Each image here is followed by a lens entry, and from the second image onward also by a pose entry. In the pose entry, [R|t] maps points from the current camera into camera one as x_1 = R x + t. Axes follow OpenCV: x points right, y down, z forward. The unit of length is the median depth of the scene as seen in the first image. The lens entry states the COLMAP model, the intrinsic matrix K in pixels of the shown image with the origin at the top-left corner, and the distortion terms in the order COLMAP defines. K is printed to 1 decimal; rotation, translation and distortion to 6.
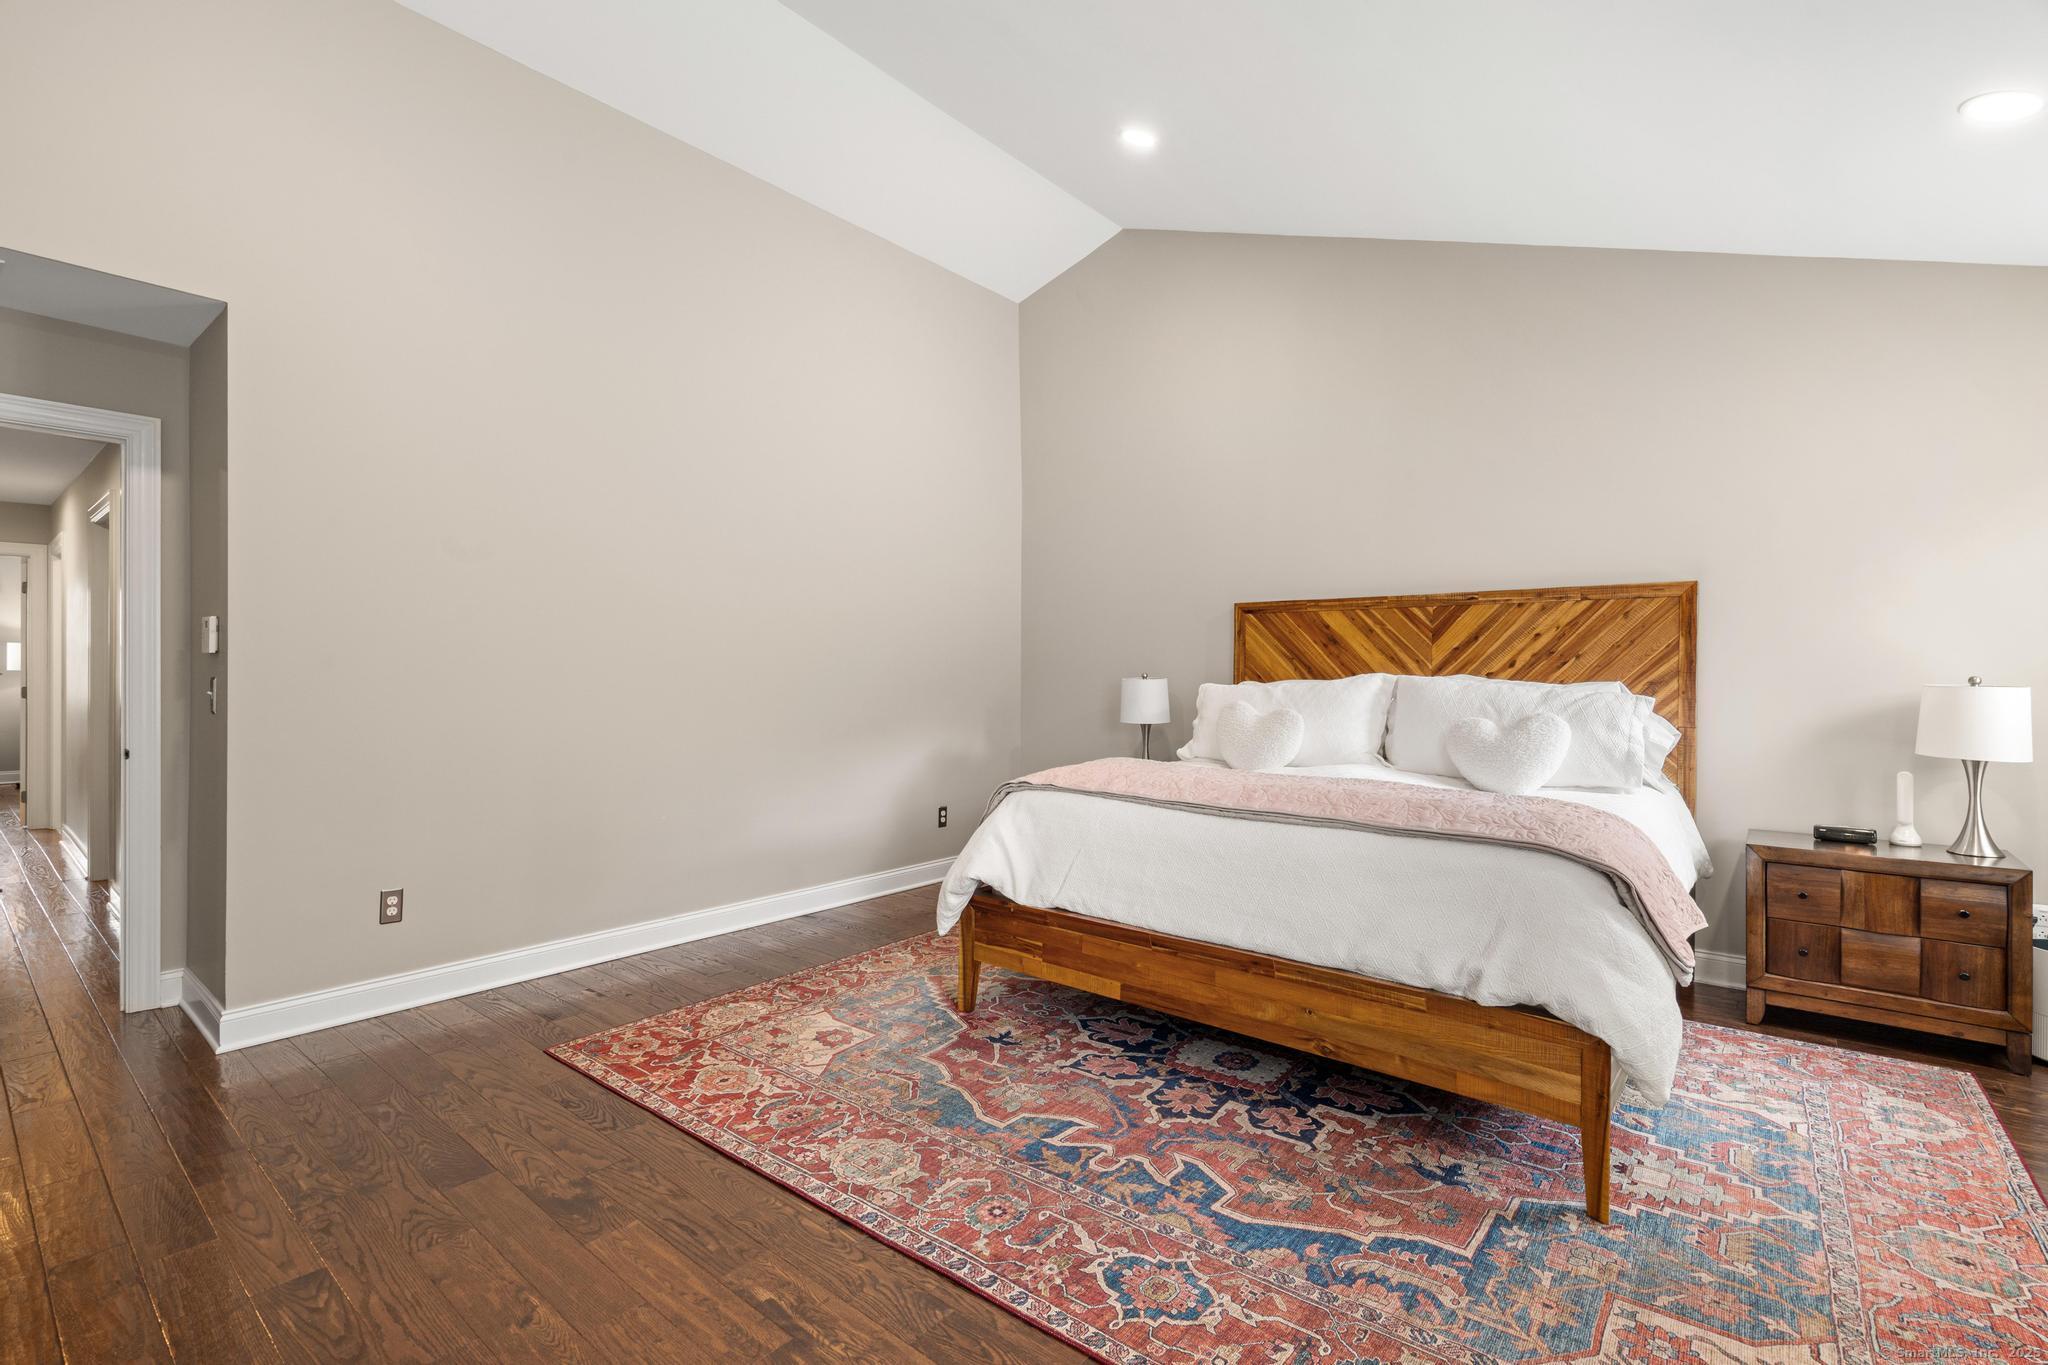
lens RADIAL K [[927.0, 0, 1027.4], [0, 927.0, 679.3], [0, 0, 1]] dist [-0.011524, 0.009045]
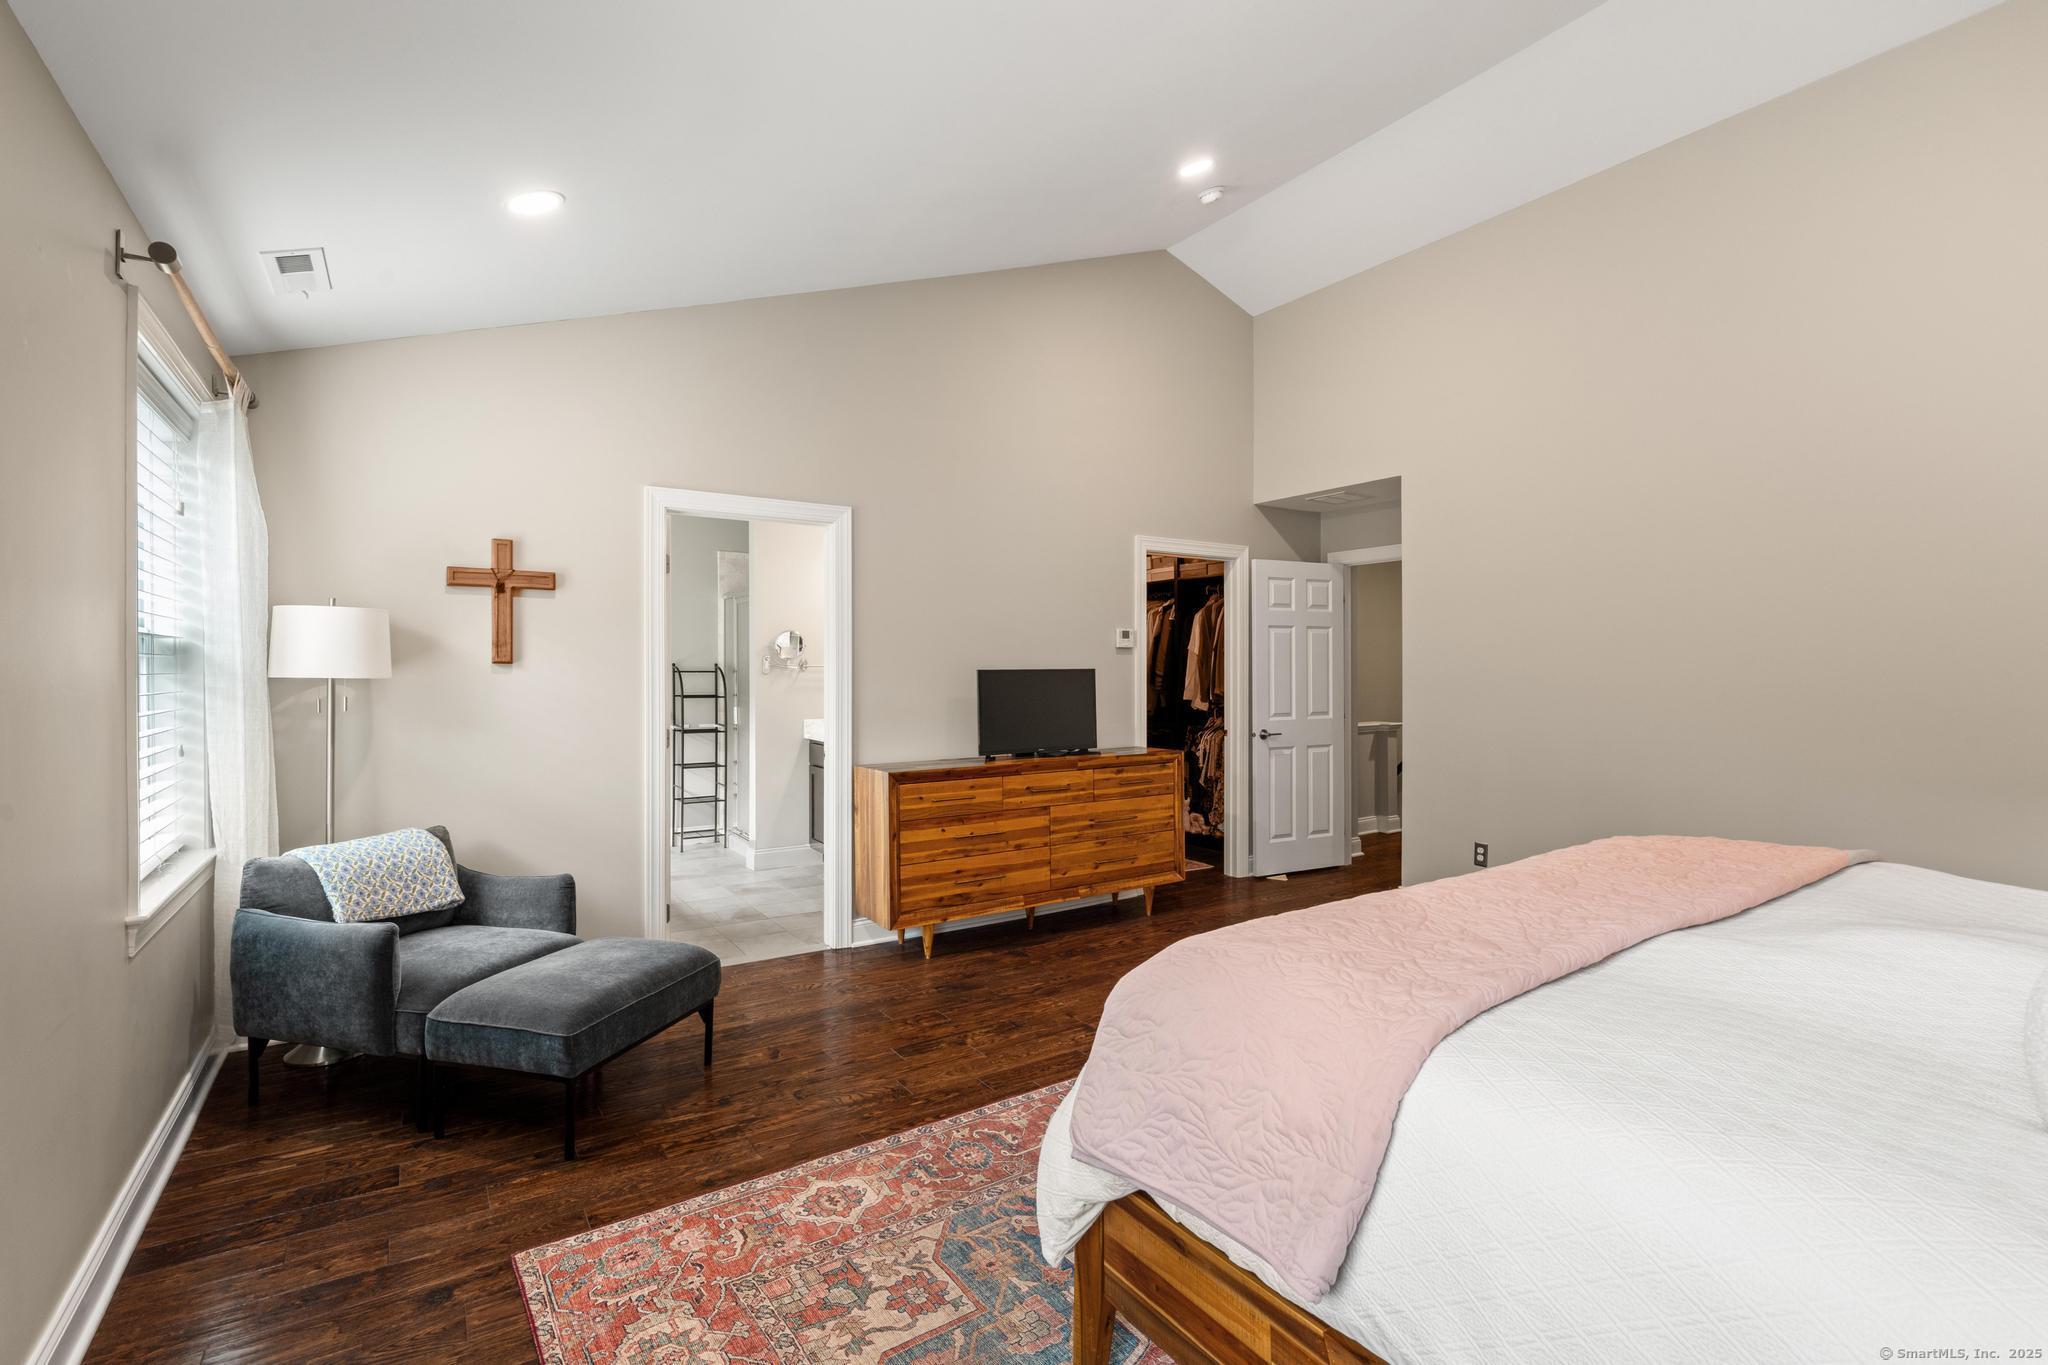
lens RADIAL K [[927.0, 0, 1027.4], [0, 927.0, 679.3], [0, 0, 1]] dist [-0.011524, 0.009045]
pose [[-0.288057, -0.003067, -0.957608, 1.011595], [-0.003764, 0.999991, -0.002071, -0.022739], [0.957606, 0.003008, -0.288066, 0.845228]]
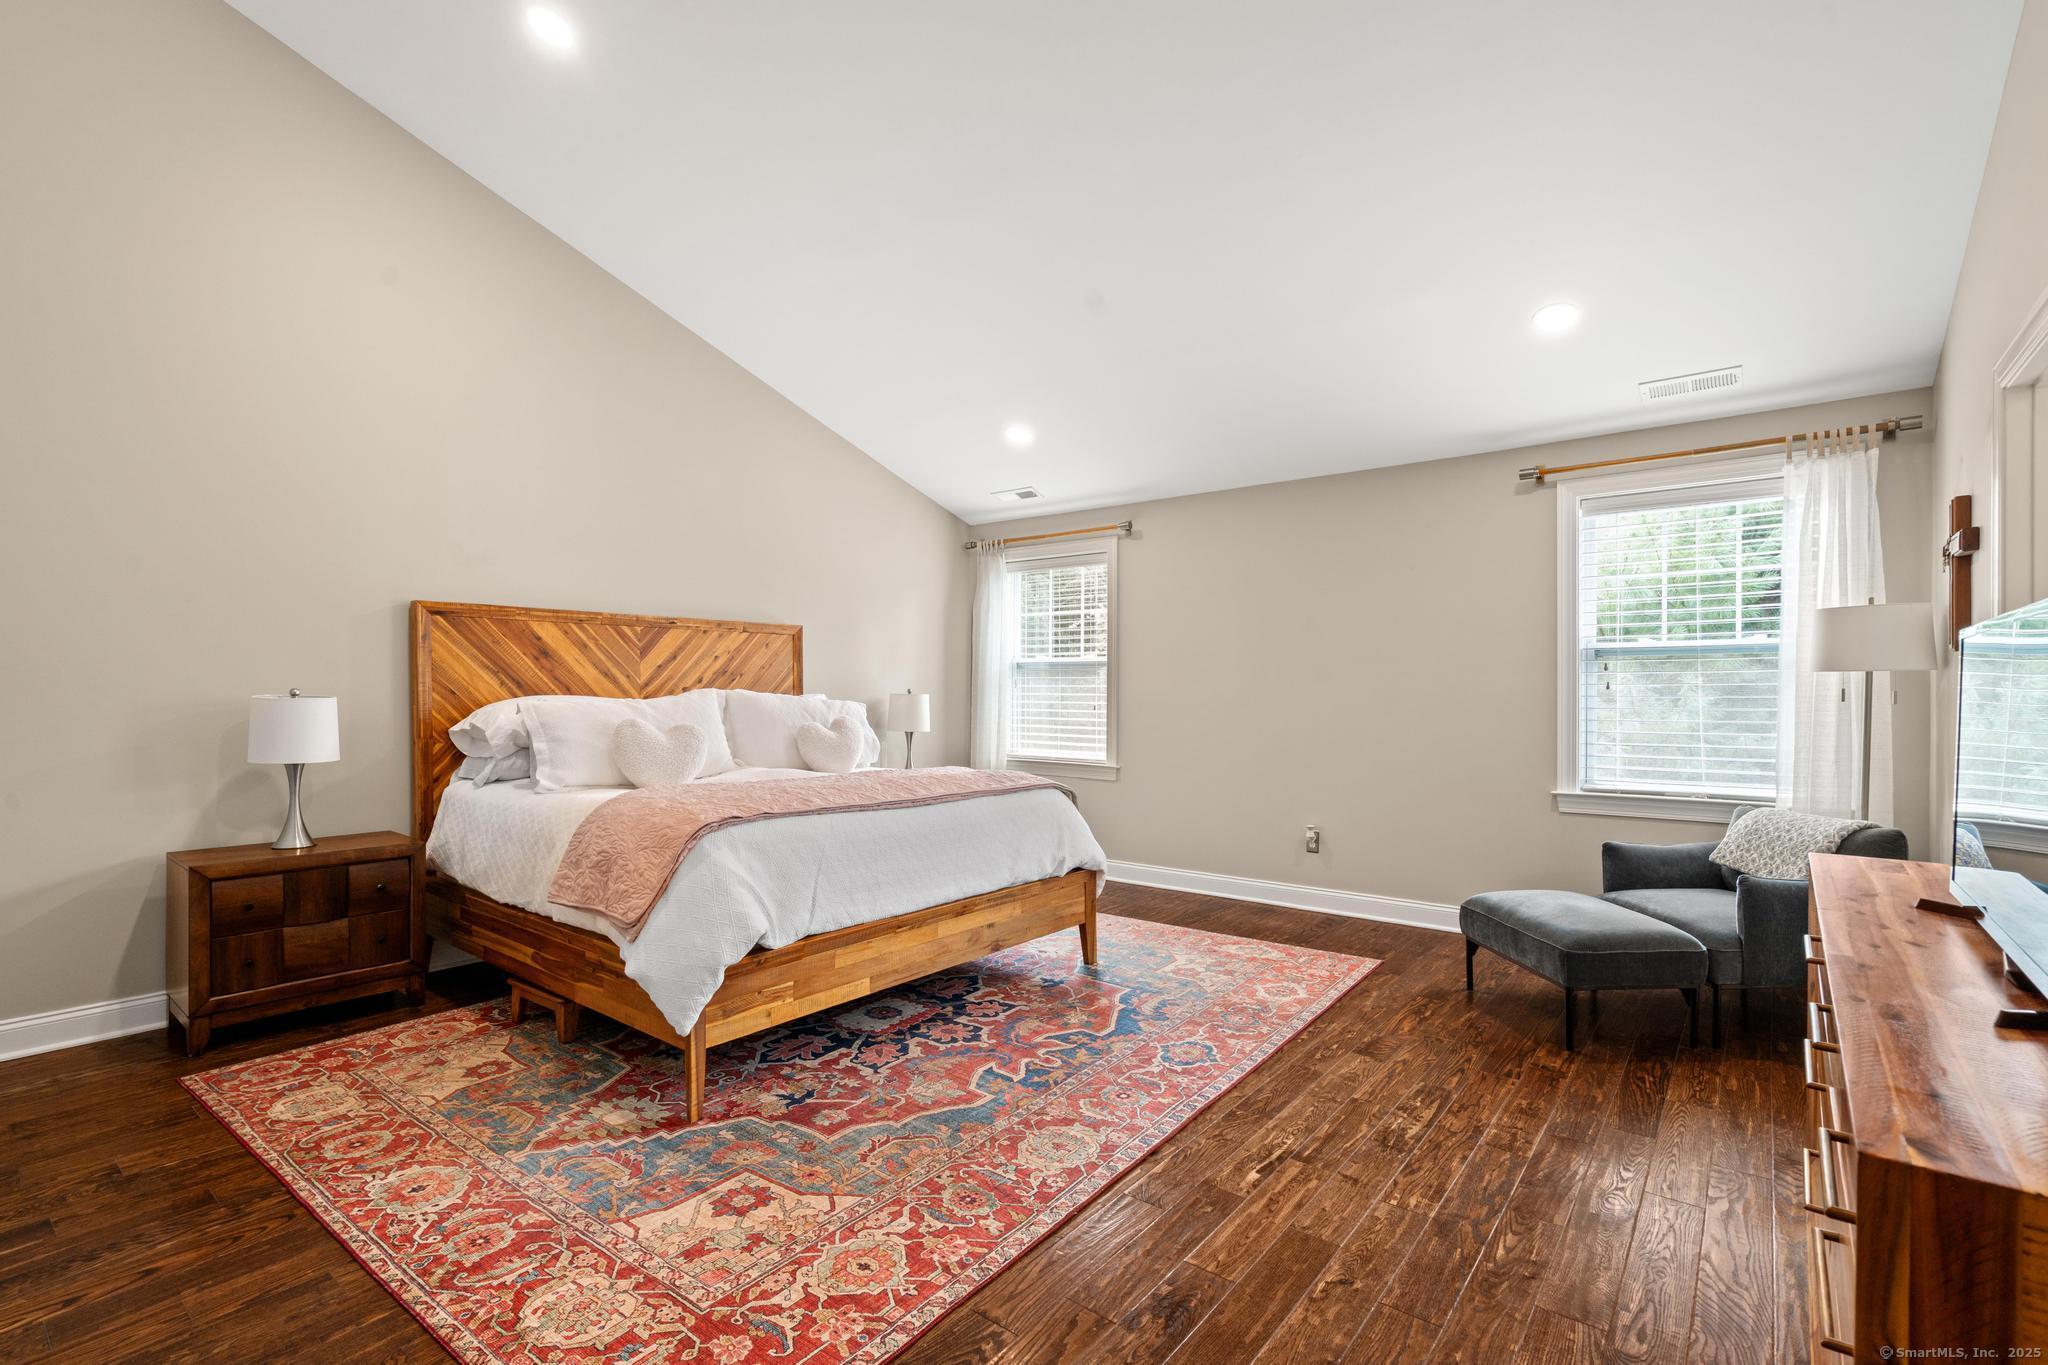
lens RADIAL K [[927.0, 0, 1027.4], [0, 927.0, 679.3], [0, 0, 1]] dist [-0.011524, 0.009045]
pose [[-0.016383, 0.007330, 0.999839, -0.980516], [0.006805, 0.999951, -0.007219, -0.008406], [-0.999843, 0.006686, -0.016432, 0.834198]]
